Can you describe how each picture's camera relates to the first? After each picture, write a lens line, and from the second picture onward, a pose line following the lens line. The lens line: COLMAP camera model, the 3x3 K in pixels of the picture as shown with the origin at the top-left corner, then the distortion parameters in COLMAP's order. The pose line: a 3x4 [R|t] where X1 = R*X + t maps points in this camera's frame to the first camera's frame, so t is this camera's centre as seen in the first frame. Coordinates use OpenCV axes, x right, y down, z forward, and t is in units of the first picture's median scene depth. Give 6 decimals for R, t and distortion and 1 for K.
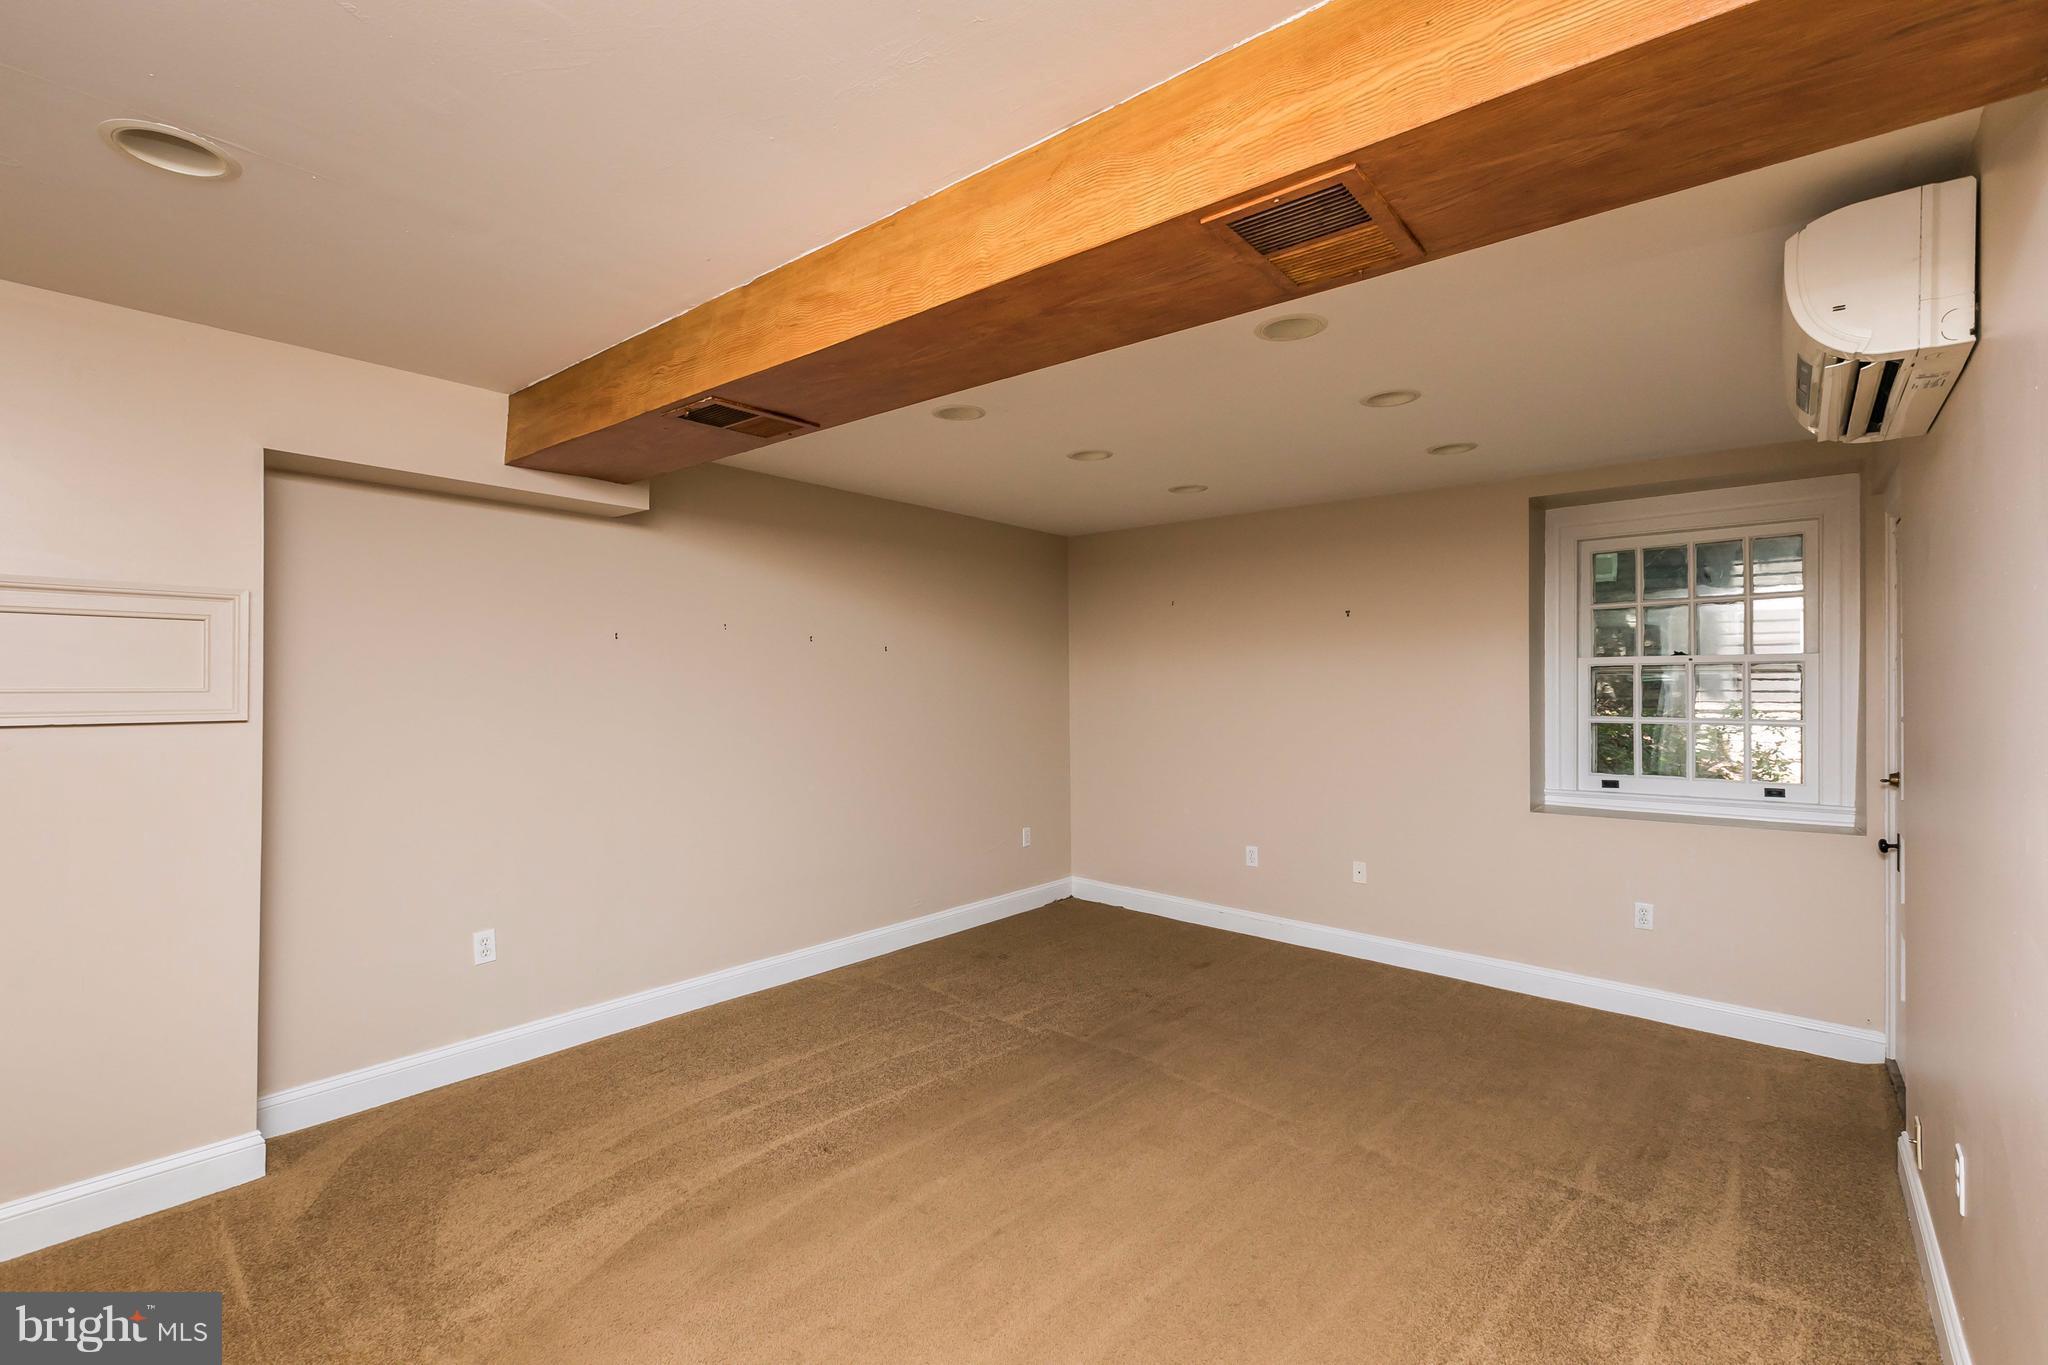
lens RADIAL K [[930.3, 0, 1050.7], [0, 930.3, 683.7], [0, 0, 1]] dist [0.004206, 0.000268]
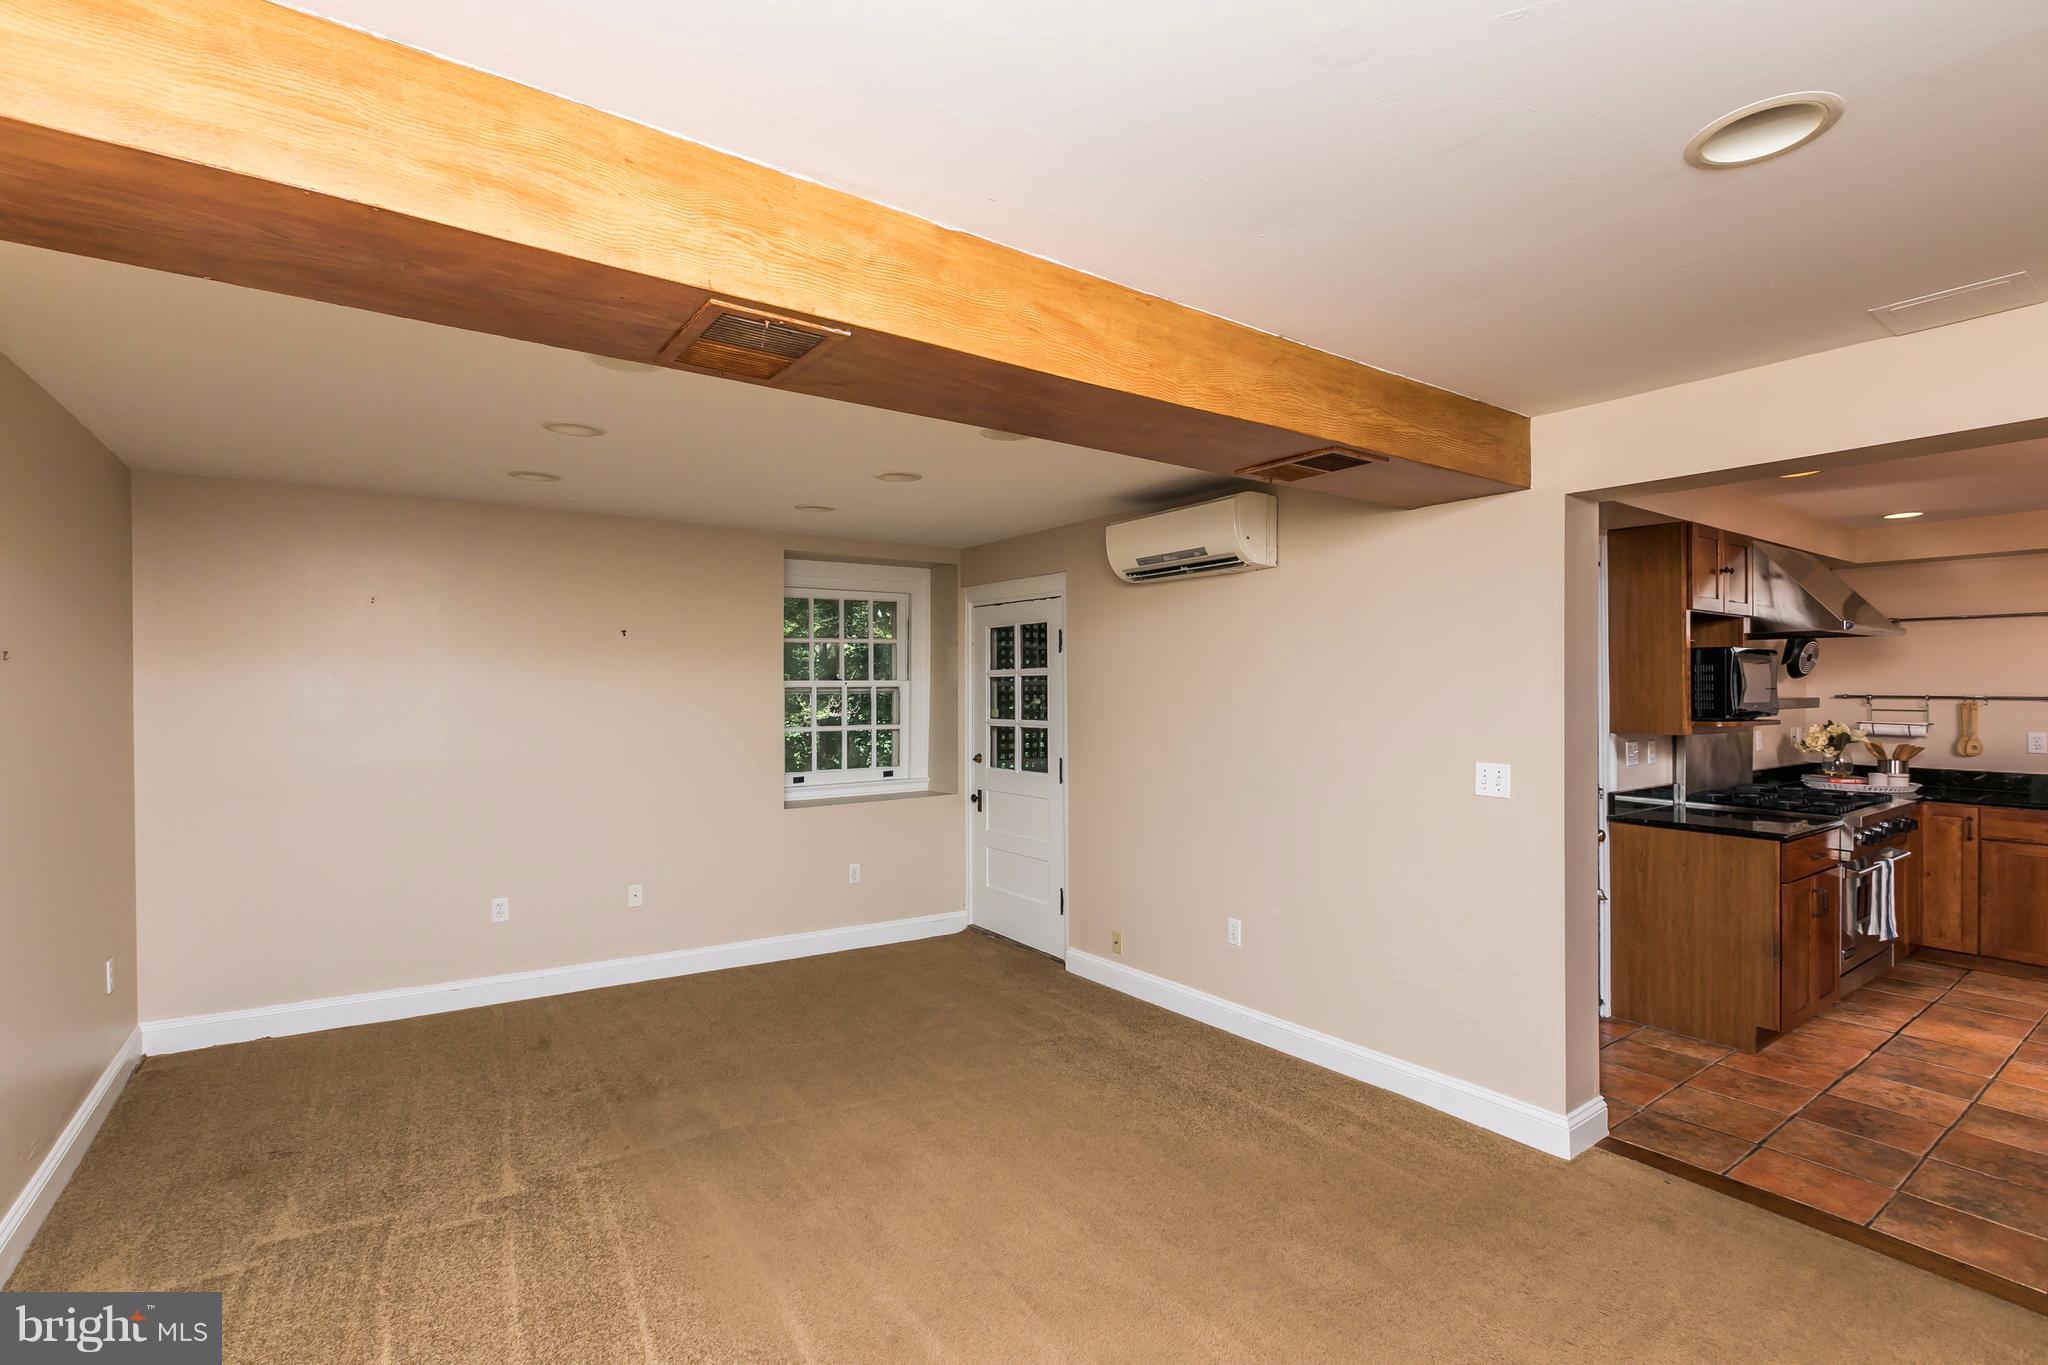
lens RADIAL K [[907.5, 0, 1024.0], [0, 907.5, 682.5], [0, 0, 1]] dist [0.002944, 0.000156]
pose [[0.275394, 0.003513, 0.961325, -0.961477], [-0.004665, 0.999986, -0.002318, -0.046155], [-0.961320, -0.003846, 0.275407, 0.678060]]
